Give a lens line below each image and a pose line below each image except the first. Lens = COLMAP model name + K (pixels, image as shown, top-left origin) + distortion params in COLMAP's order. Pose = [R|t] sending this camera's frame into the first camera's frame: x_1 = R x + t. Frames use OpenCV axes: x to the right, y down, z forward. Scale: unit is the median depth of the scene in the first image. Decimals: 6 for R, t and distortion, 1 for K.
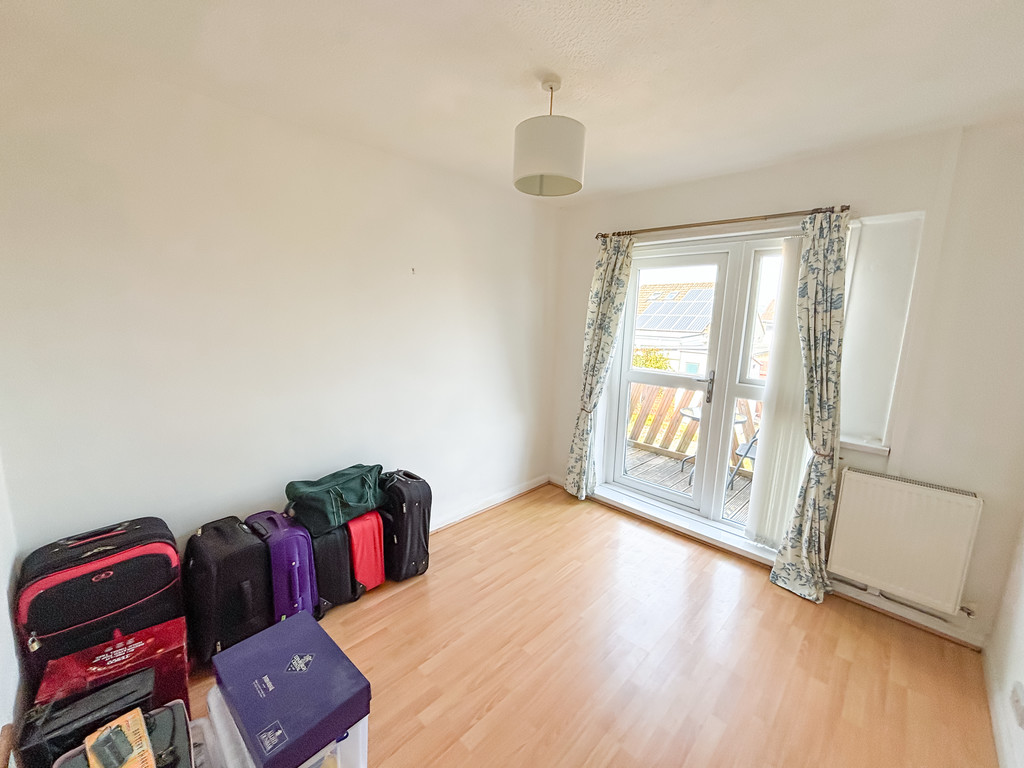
lens RADIAL K [[408.4, 0, 513.2], [0, 408.4, 381.4], [0, 0, 1]] dist [-0.001795, 0.000086]
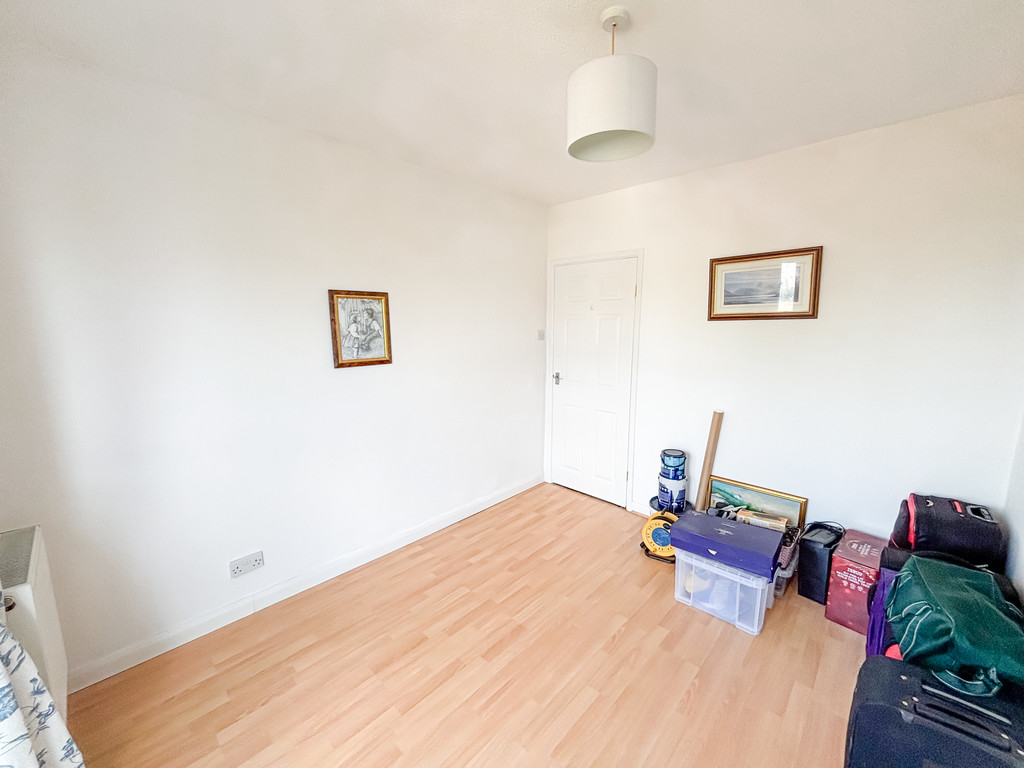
lens RADIAL K [[408.4, 0, 513.2], [0, 408.4, 381.4], [0, 0, 1]] dist [-0.001795, 0.000086]
pose [[-0.999687, -0.017389, -0.017999, 0.242370], [-0.021972, 0.954133, 0.298576, -0.236917], [0.011981, 0.298878, -0.954216, 1.703684]]
